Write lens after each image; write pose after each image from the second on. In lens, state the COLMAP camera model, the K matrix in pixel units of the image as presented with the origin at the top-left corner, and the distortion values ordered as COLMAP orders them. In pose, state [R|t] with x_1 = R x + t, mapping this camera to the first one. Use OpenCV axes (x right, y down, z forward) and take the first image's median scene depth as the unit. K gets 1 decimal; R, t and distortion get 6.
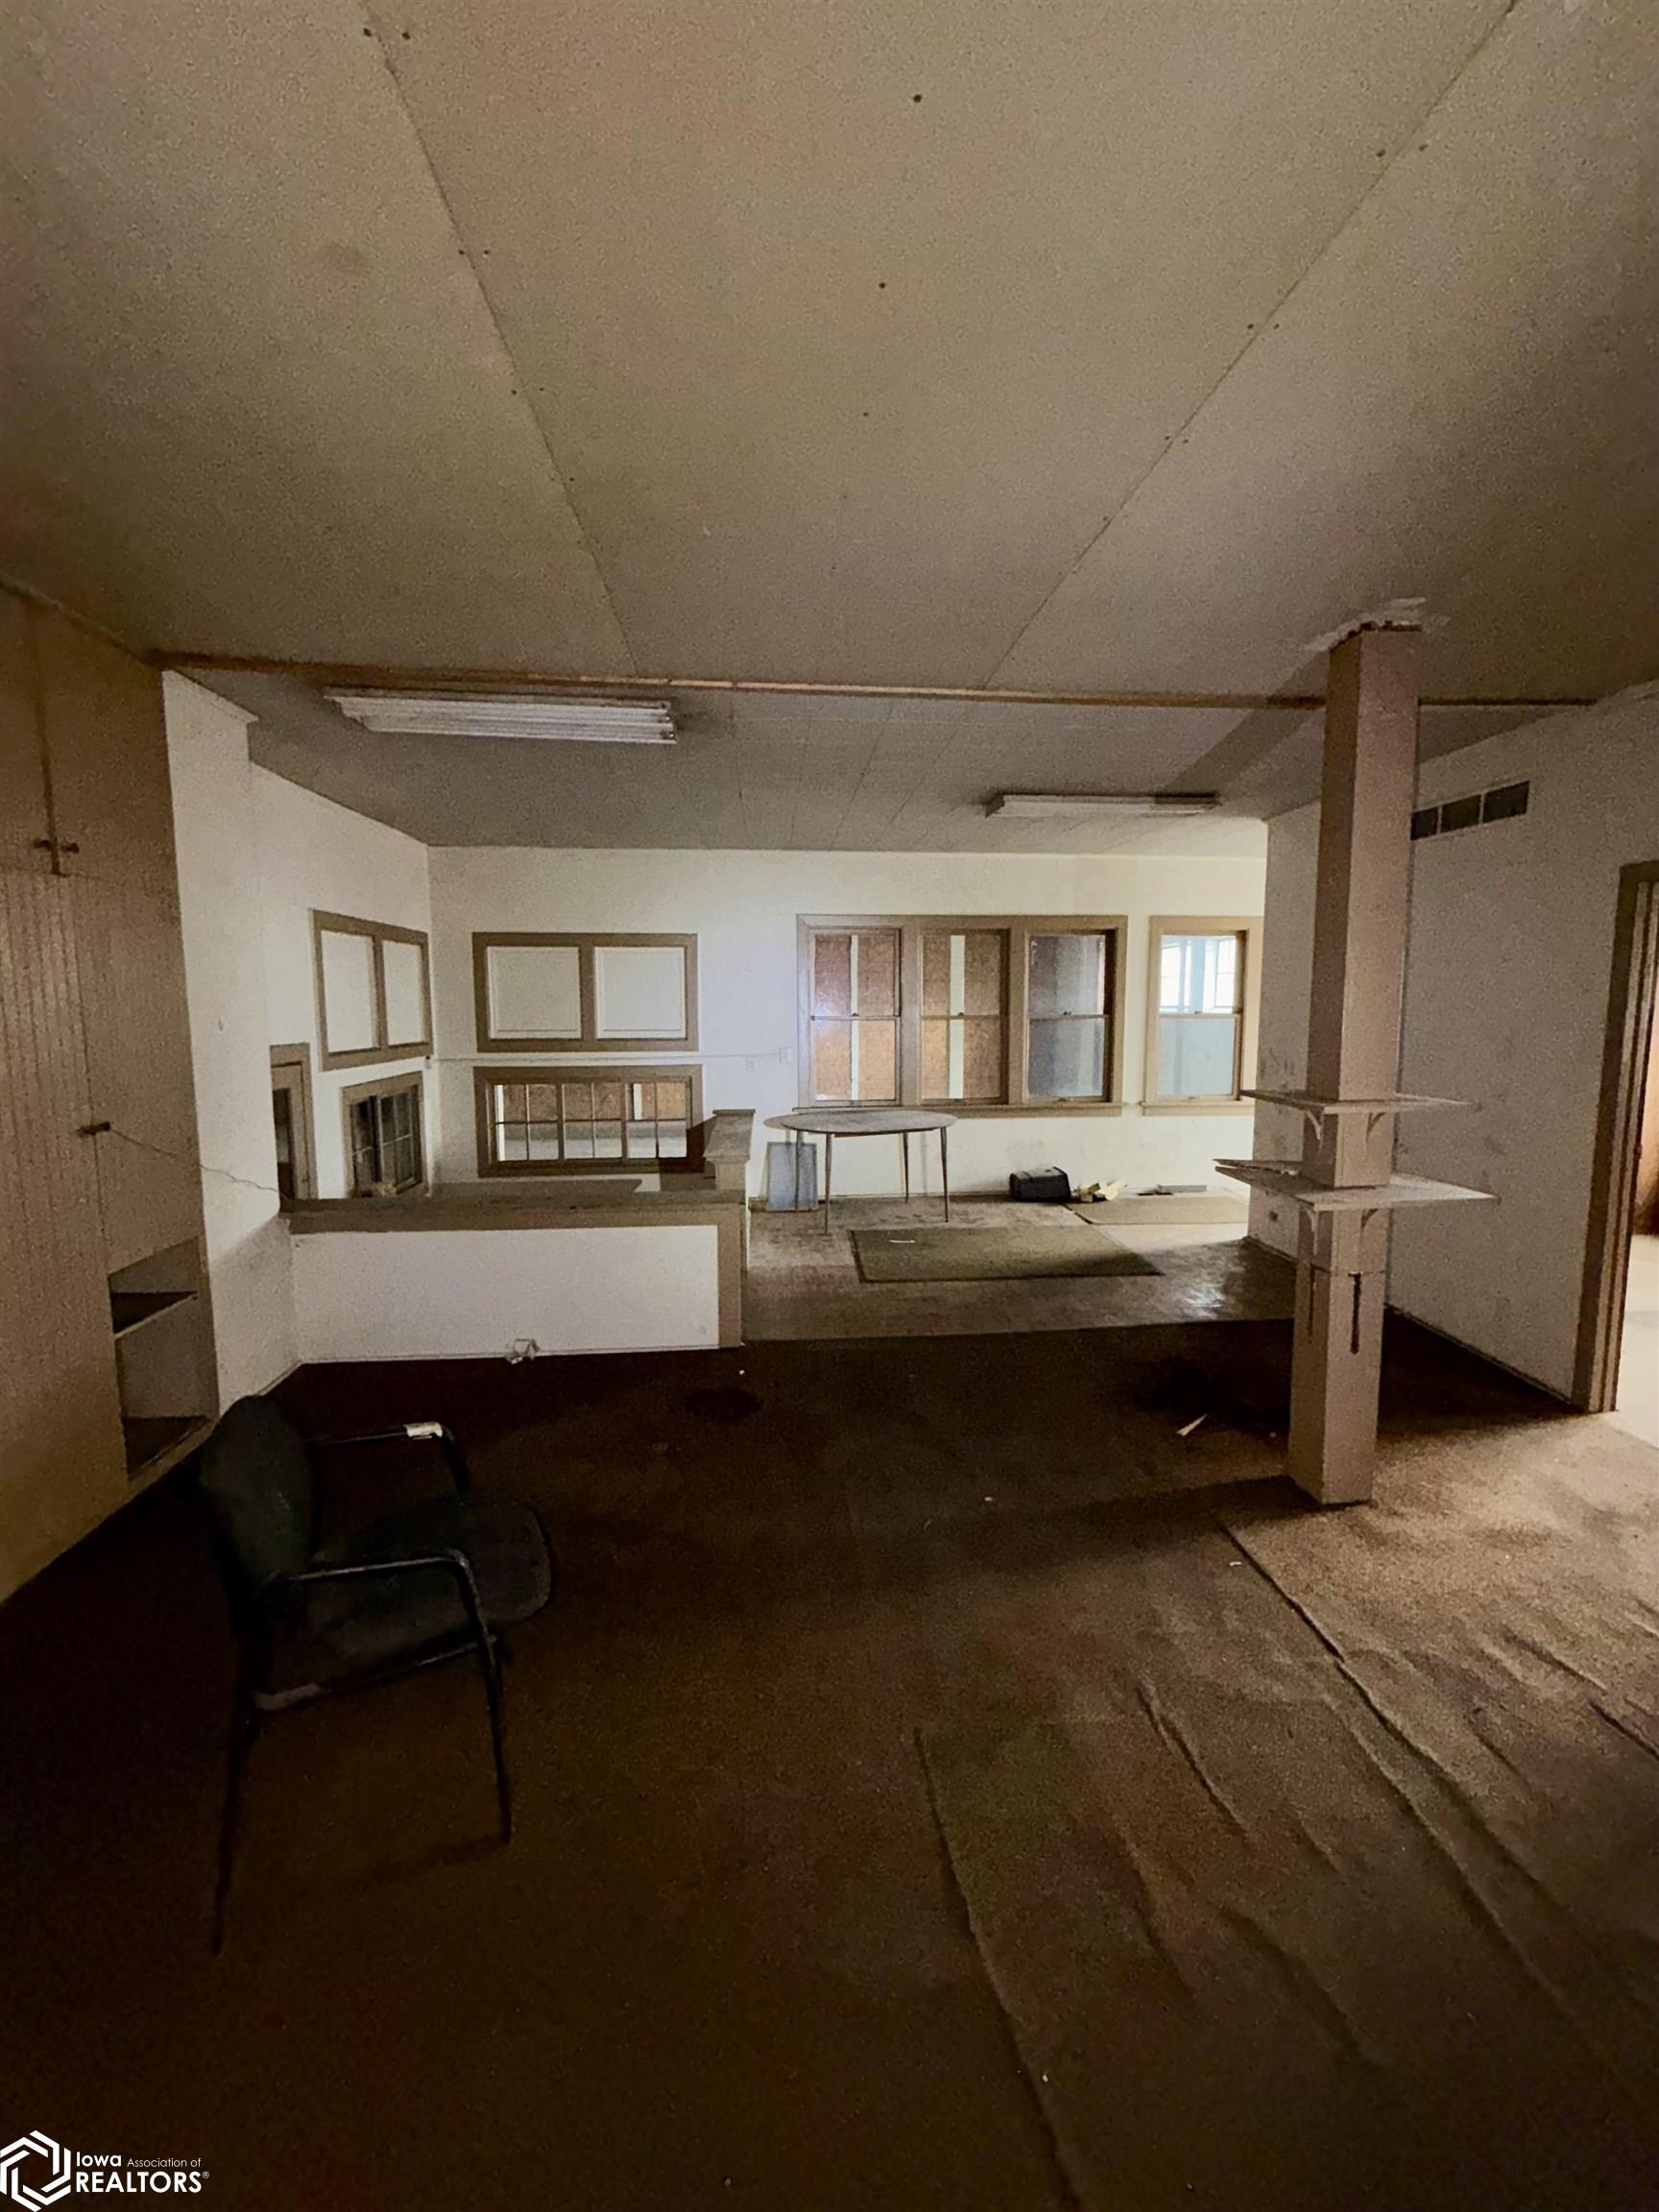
lens RADIAL K [[886.9, 0, 829.4], [0, 886.9, 1106.7], [0, 0, 1]] dist [0.001725, 0.000054]
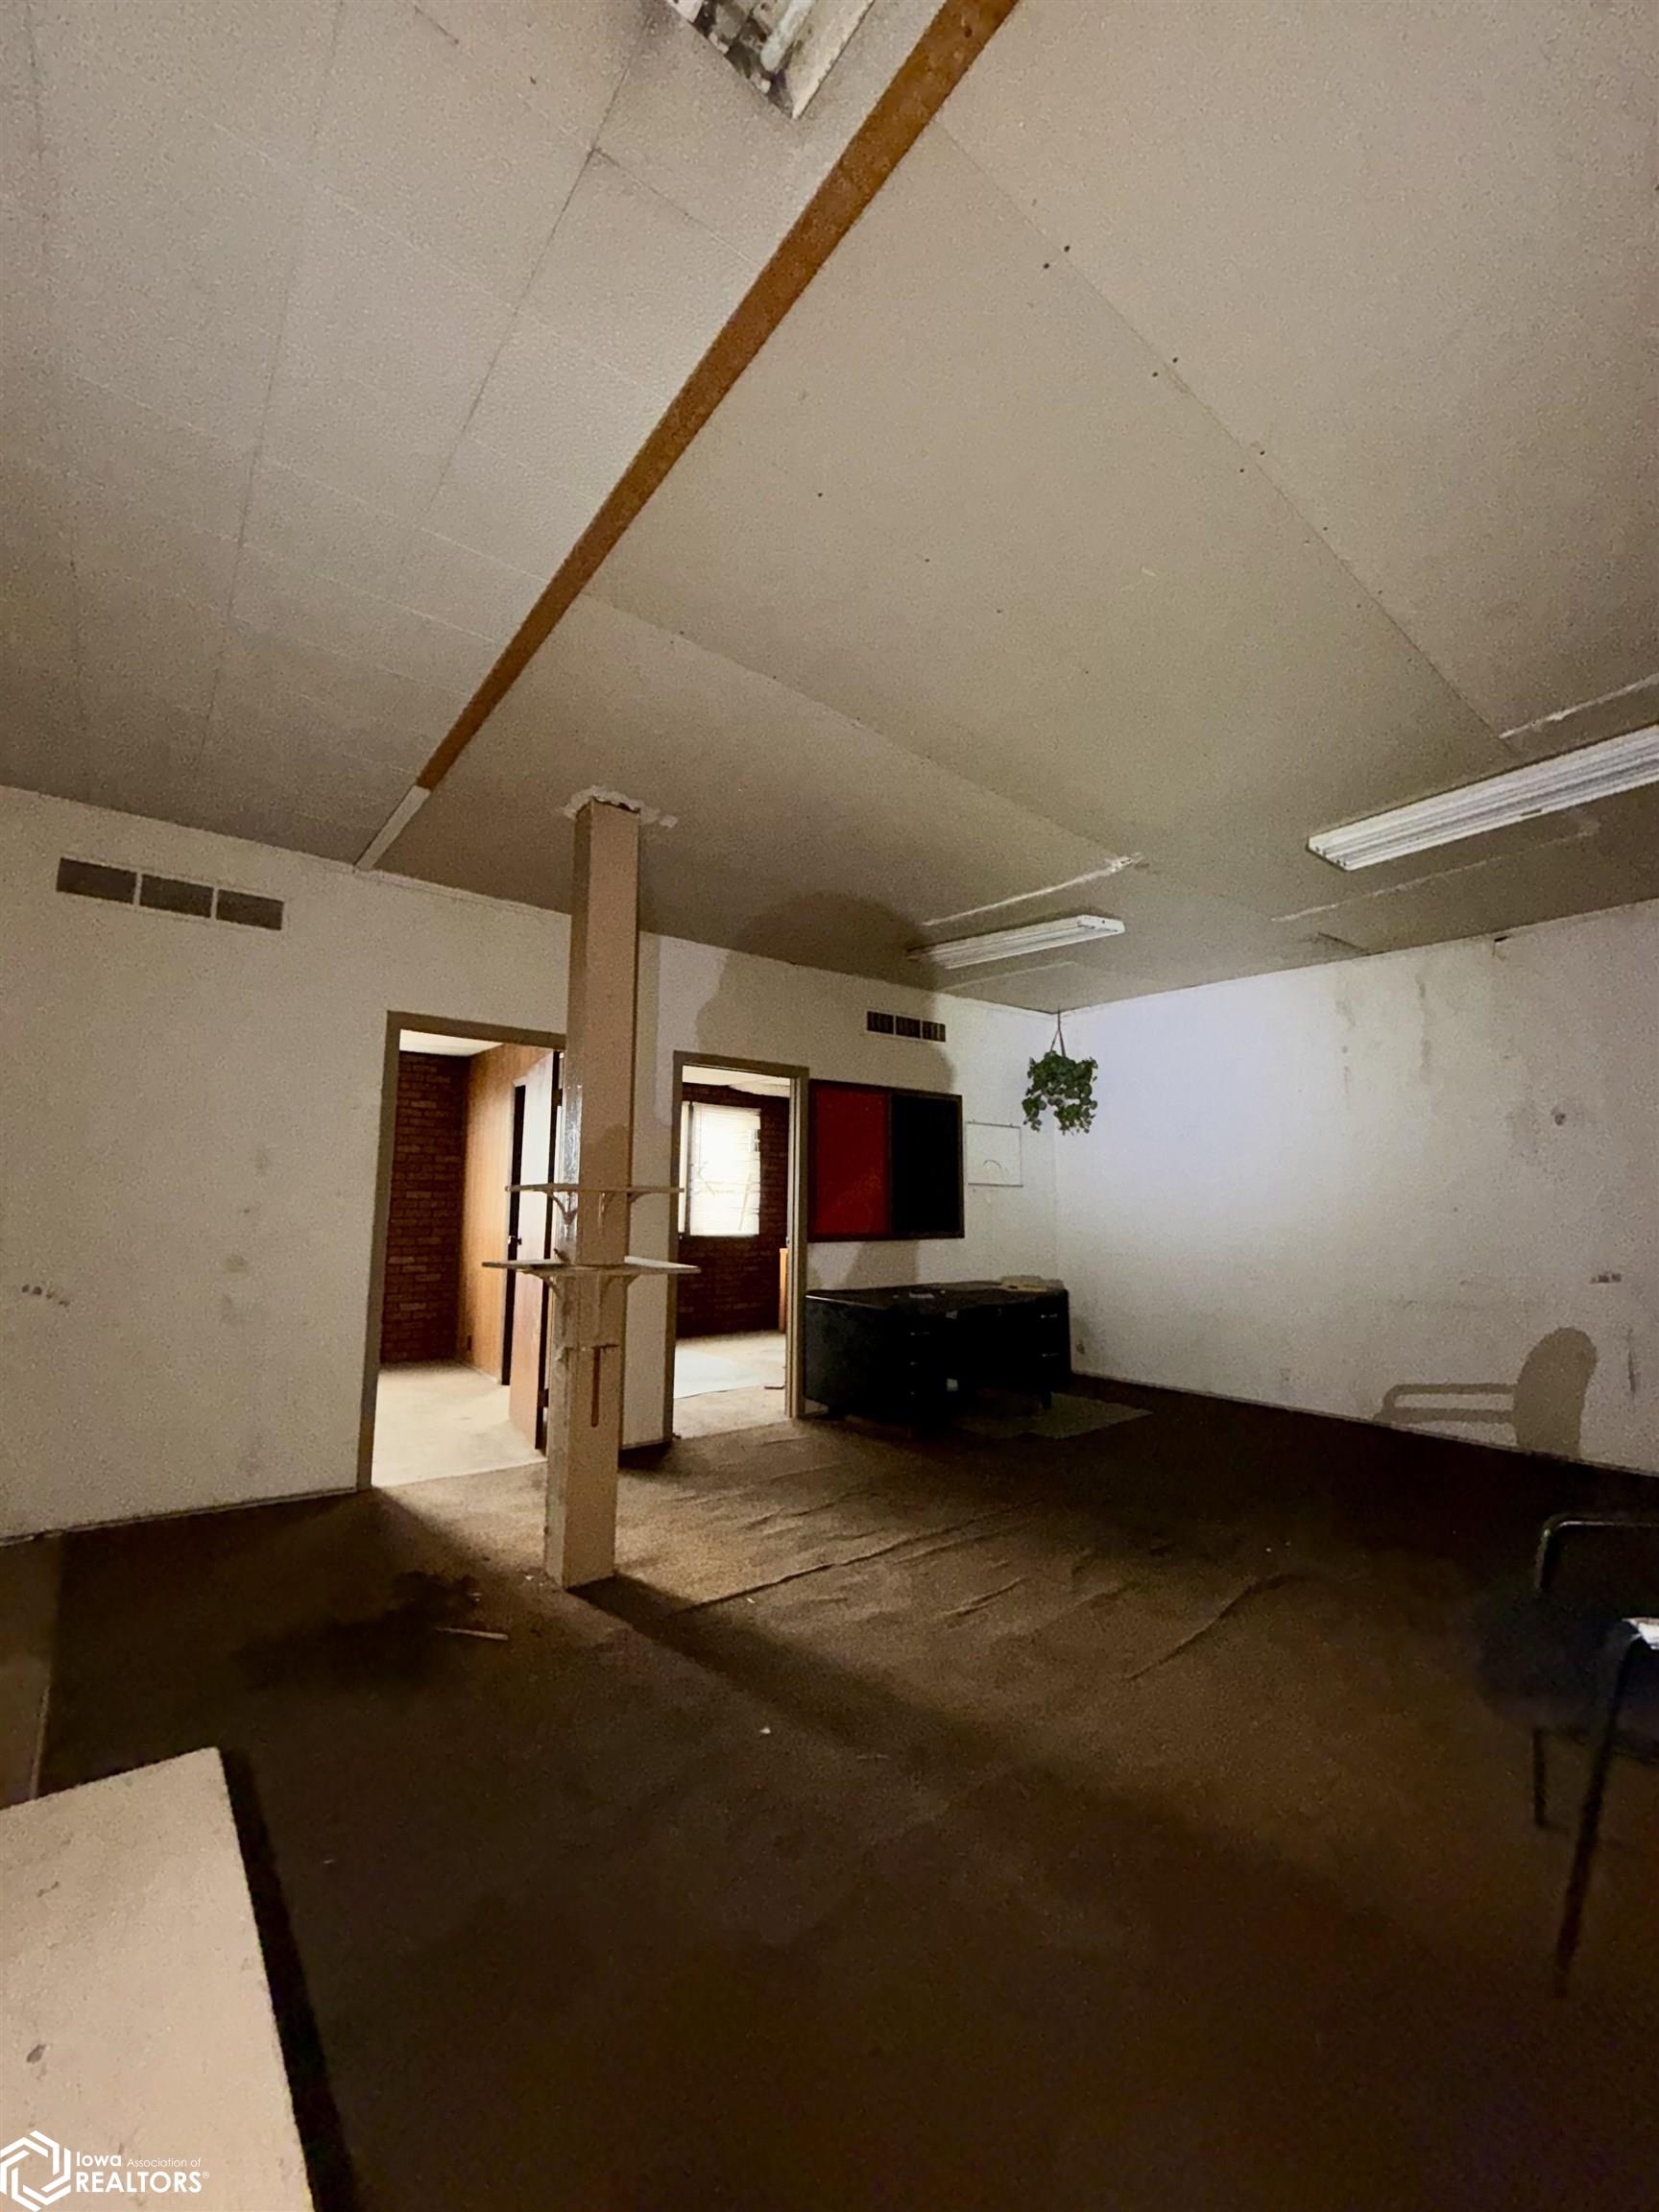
lens RADIAL K [[886.9, 0, 823.2], [0, 886.9, 1104.3], [0, 0, 1]] dist [0.001725, 0.000054]
pose [[-0.553548, 0.080046, 0.828962, -0.632455], [0.074627, 0.996134, -0.046356, -0.057389], [-0.829467, 0.036203, -0.557381, 1.679245]]
